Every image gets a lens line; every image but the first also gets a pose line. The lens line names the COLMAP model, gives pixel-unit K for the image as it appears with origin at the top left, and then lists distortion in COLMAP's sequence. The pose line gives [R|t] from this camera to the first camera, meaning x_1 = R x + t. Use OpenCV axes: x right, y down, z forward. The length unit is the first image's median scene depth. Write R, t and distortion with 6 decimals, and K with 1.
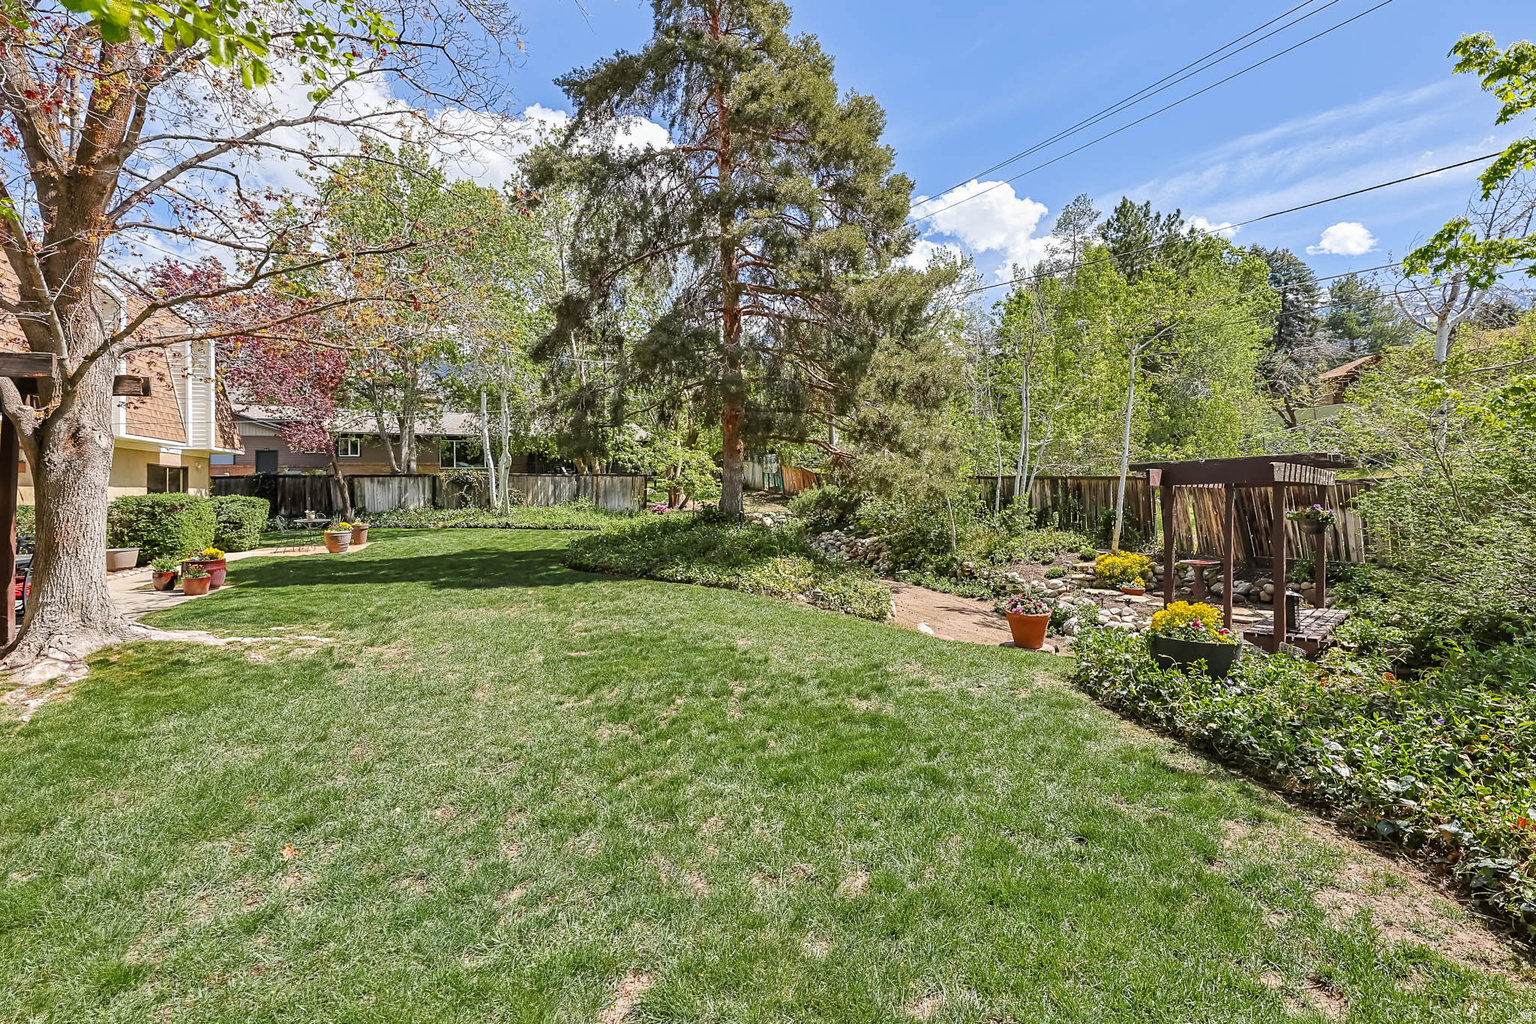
lens RADIAL K [[673.6, 0, 777.4], [0, 673.6, 474.8], [0, 0, 1]] dist [-0.003993, -0.000800]
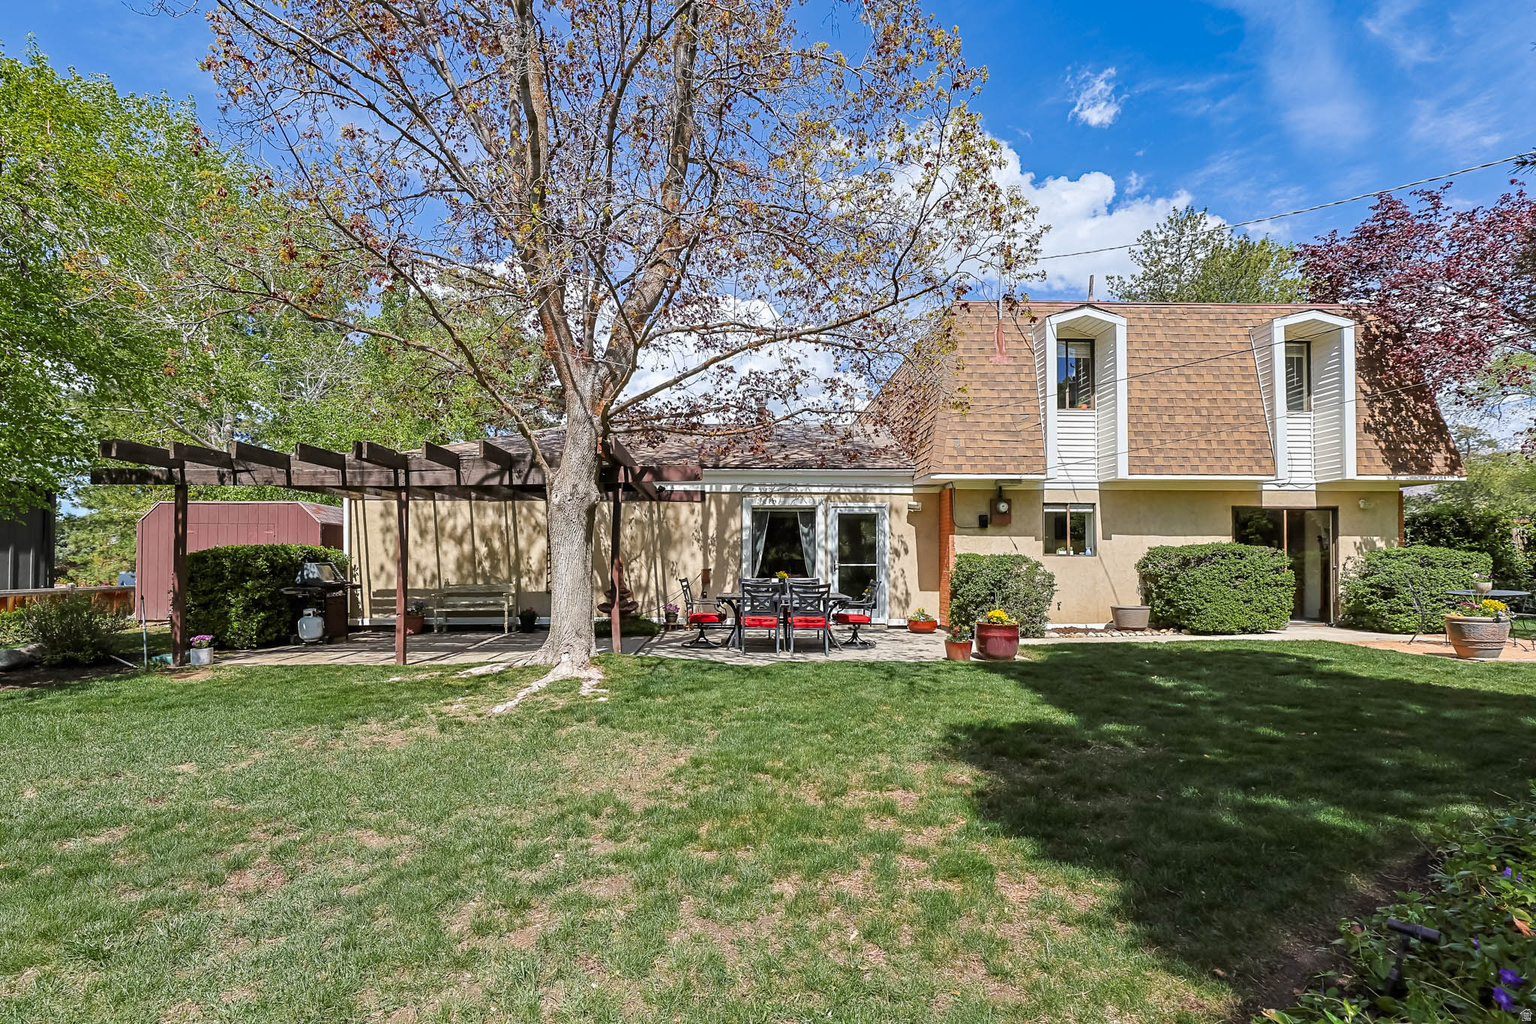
lens RADIAL K [[659.5, 0, 740.9], [0, 659.5, 558.4], [0, 0, 1]] dist [-0.003907, -0.000848]
pose [[-0.339565, 0.019528, -0.940380, 0.004435], [0.025220, 0.999614, 0.011652, 0.012691], [0.940245, -0.019760, -0.339926, 0.419057]]
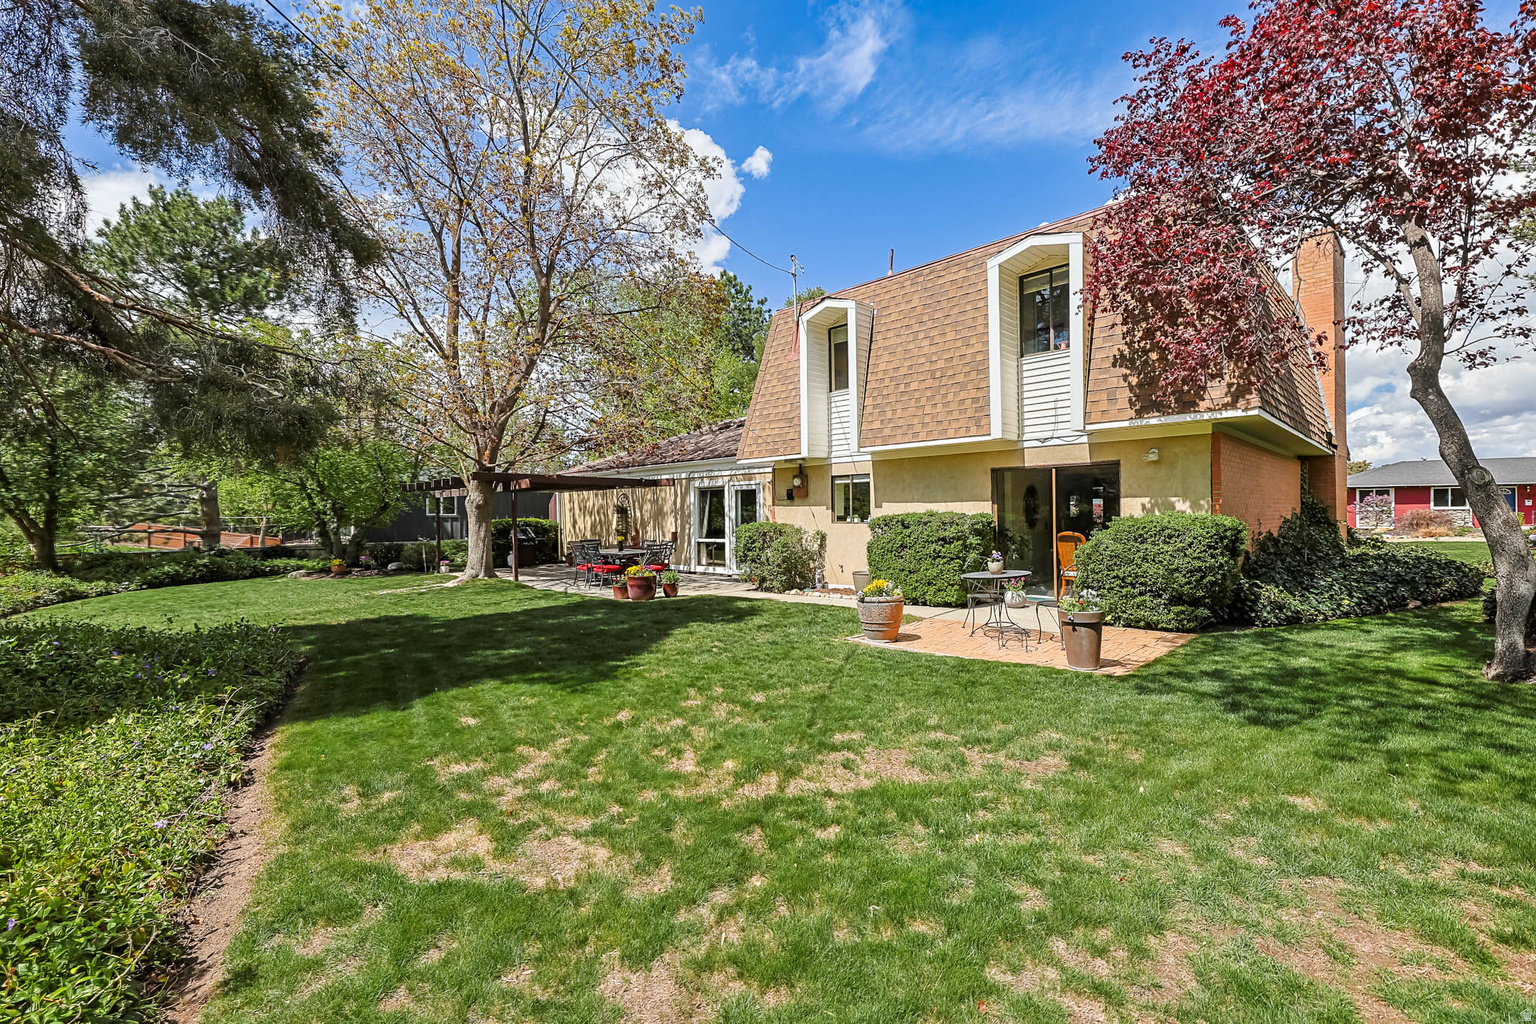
lens RADIAL K [[647.0, 0, 785.4], [0, 647.0, 511.1], [0, 0, 1]] dist [-0.003002, -0.000423]
pose [[-0.905867, 0.027875, -0.422644, -0.257537], [0.038007, 0.999156, -0.015564, 0.018392], [0.421854, -0.030163, -0.906162, 0.906631]]
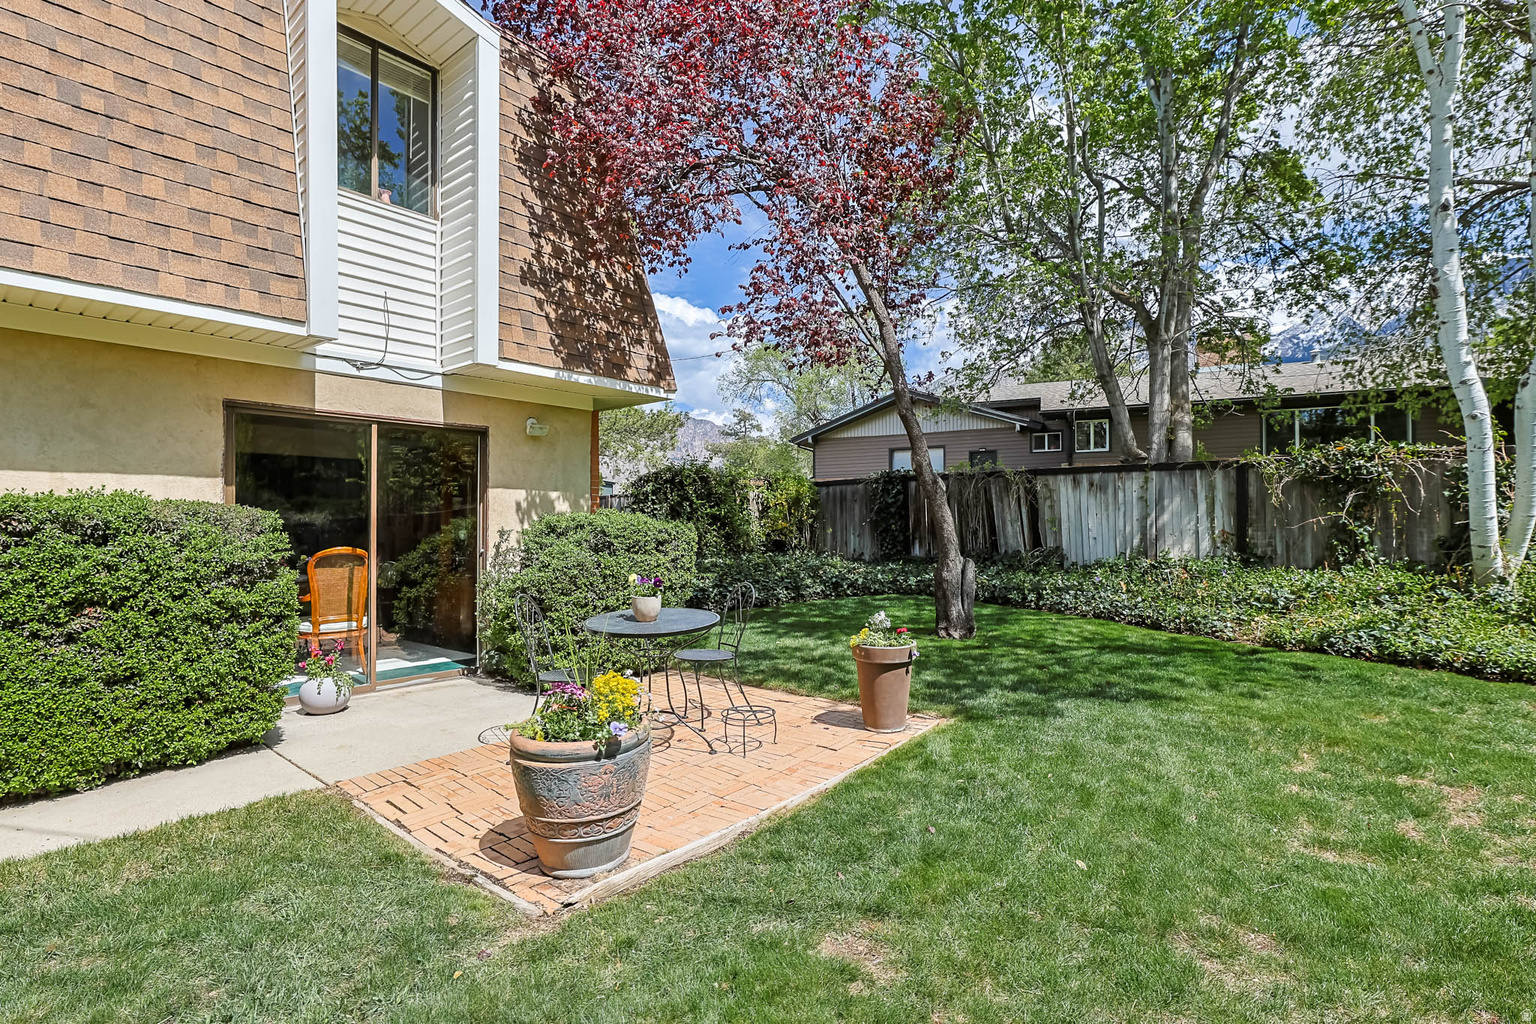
lens RADIAL K [[736.1, 0, 761.7], [0, 736.1, 511.2], [0, 0, 1]] dist [-0.000552, -0.000189]
pose [[0.481385, 0.005279, -0.876493, -0.306698], [0.008937, 0.999900, 0.010931, 0.019046], [0.876463, -0.013095, 0.481290, 0.619402]]
